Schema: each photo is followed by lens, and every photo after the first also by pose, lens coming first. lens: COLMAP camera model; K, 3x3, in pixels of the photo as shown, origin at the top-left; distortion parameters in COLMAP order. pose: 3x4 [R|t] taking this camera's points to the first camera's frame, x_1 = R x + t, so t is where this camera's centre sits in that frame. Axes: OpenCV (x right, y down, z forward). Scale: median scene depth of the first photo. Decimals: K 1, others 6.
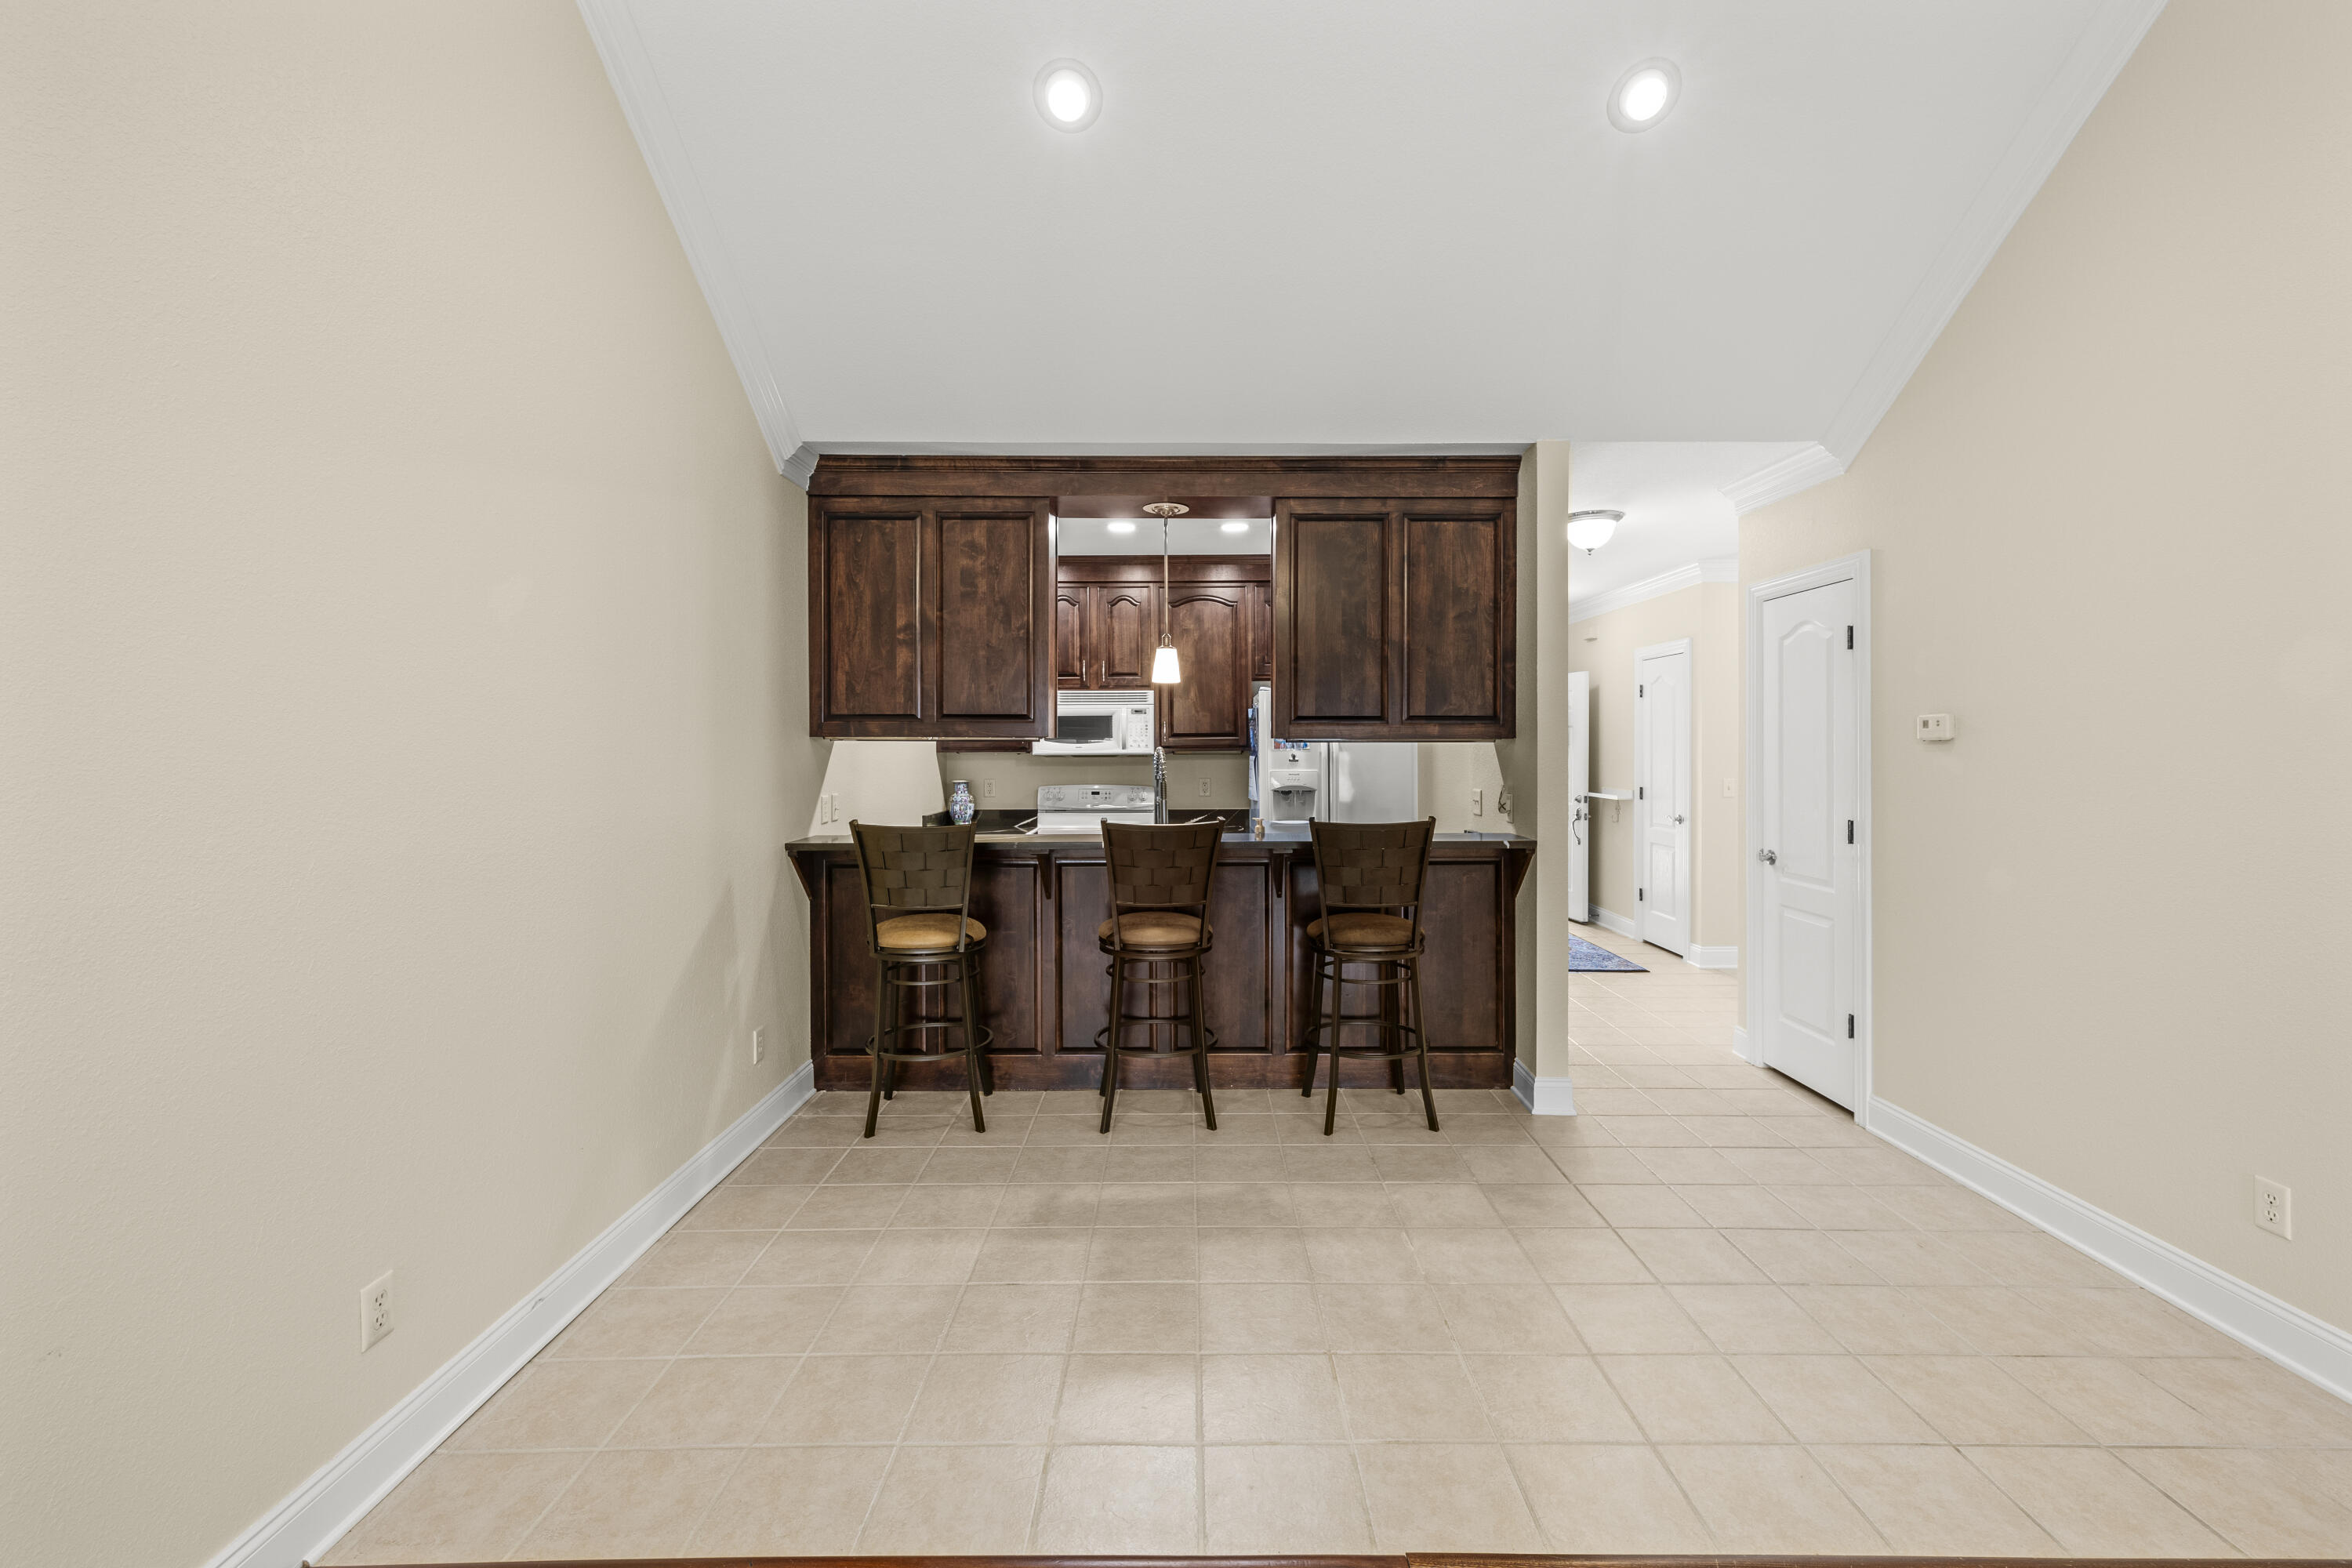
lens RADIAL K [[1020.3, 0, 1196.5], [0, 1020.3, 736.3], [0, 0, 1]] dist [0.000144, -0.000200]
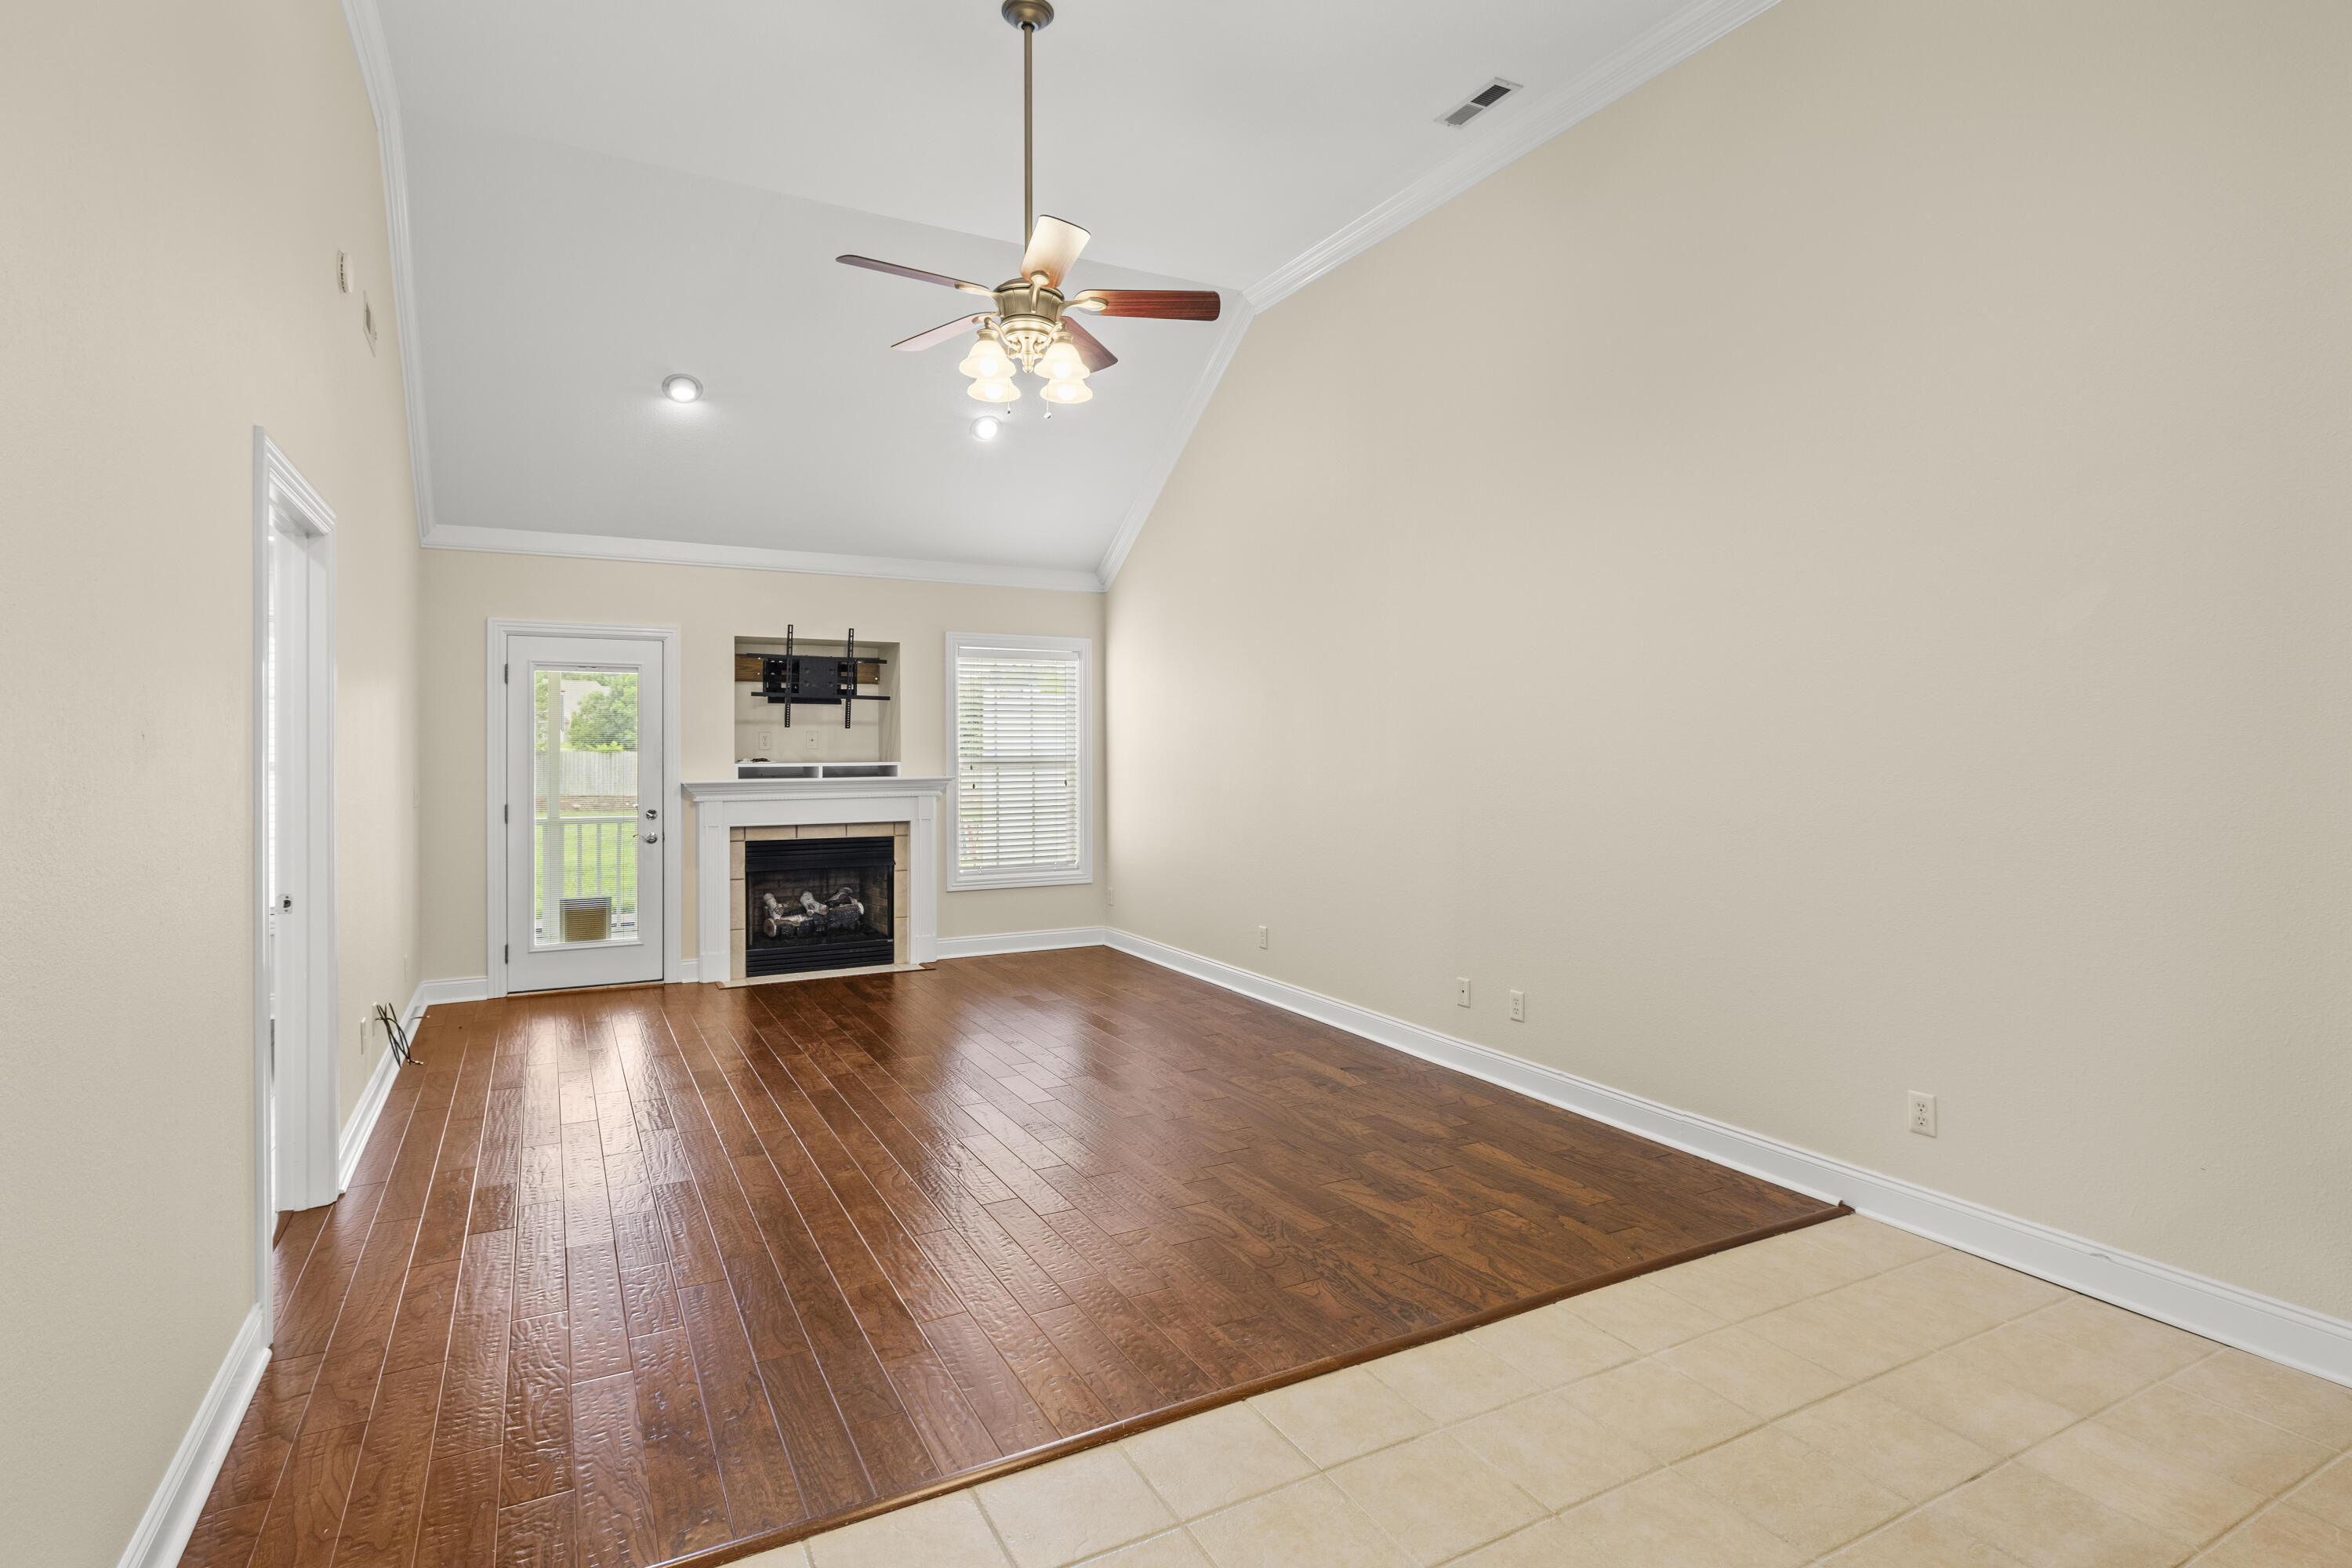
lens RADIAL K [[1206.3, 0, 1200.5], [0, 1206.3, 762.8], [0, 0, 1]] dist [-0.003659, -0.000614]
pose [[-0.878487, 0.011655, -0.477624, 0.461061], [0.007575, 0.999917, 0.010467, 0.006666], [0.477706, 0.005577, -0.878502, 0.960304]]
